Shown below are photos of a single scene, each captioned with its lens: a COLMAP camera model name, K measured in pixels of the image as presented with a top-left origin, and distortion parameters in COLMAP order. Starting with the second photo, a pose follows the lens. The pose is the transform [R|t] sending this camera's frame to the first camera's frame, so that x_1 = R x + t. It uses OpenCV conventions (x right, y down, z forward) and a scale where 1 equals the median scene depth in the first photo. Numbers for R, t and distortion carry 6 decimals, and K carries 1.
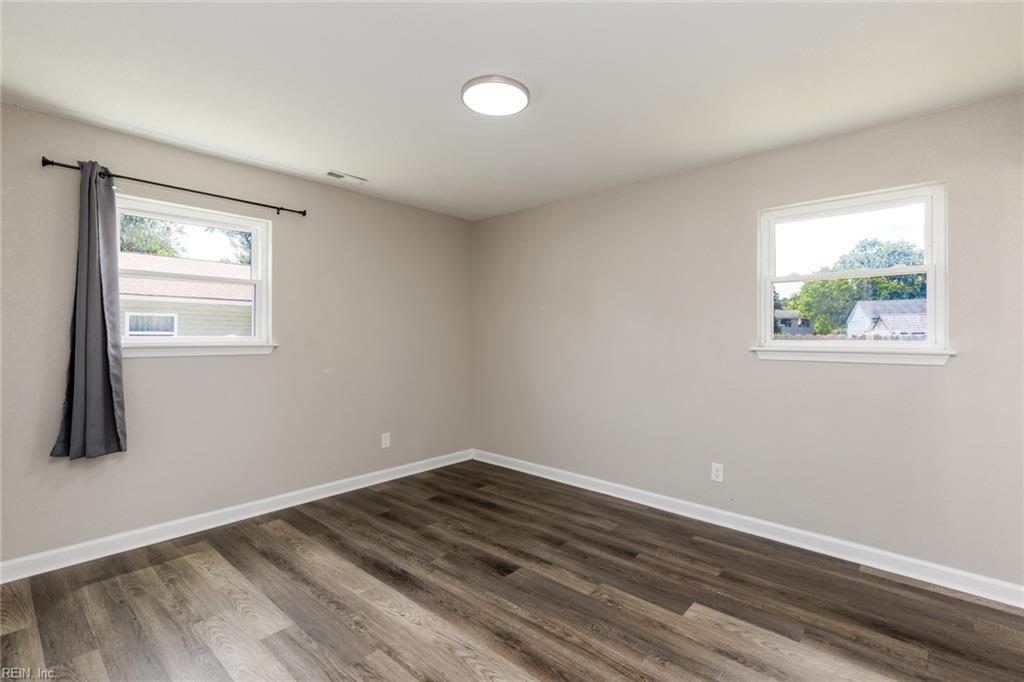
lens RADIAL K [[475.3, 0, 512.0], [0, 475.3, 338.8], [0, 0, 1]] dist [-0.000025, 0.000063]
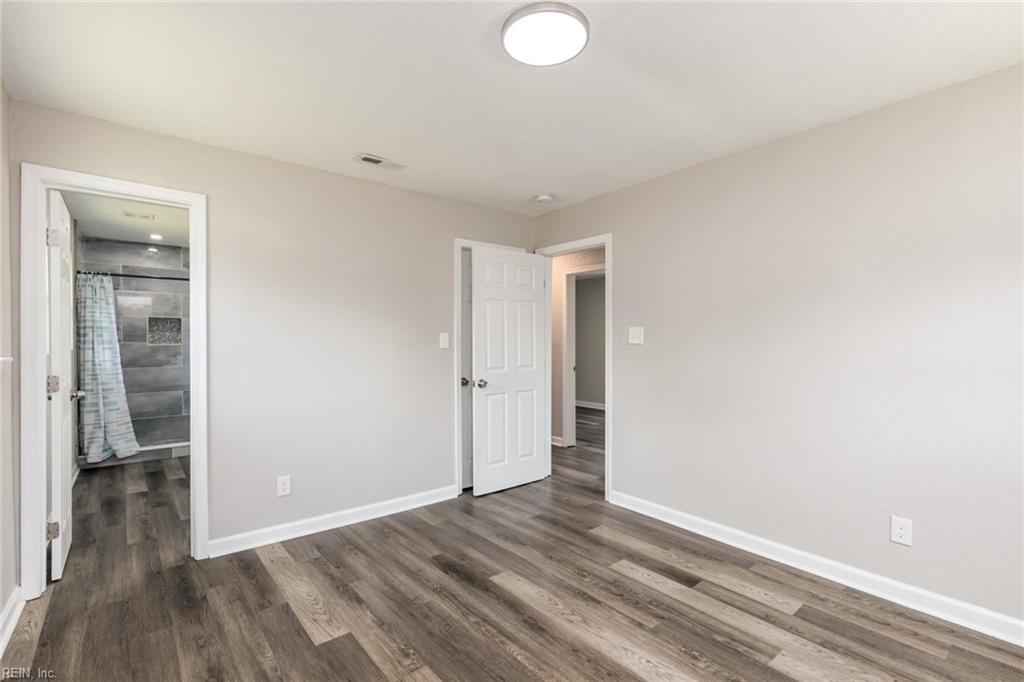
lens RADIAL K [[475.3, 0, 513.0], [0, 475.3, 339.1], [0, 0, 1]] dist [-0.000025, 0.000063]
pose [[-0.989050, -0.001296, 0.147572, -0.115663], [-0.000669, 0.999991, 0.004296, -0.017559], [-0.147576, 0.004150, -0.989042, 1.990575]]
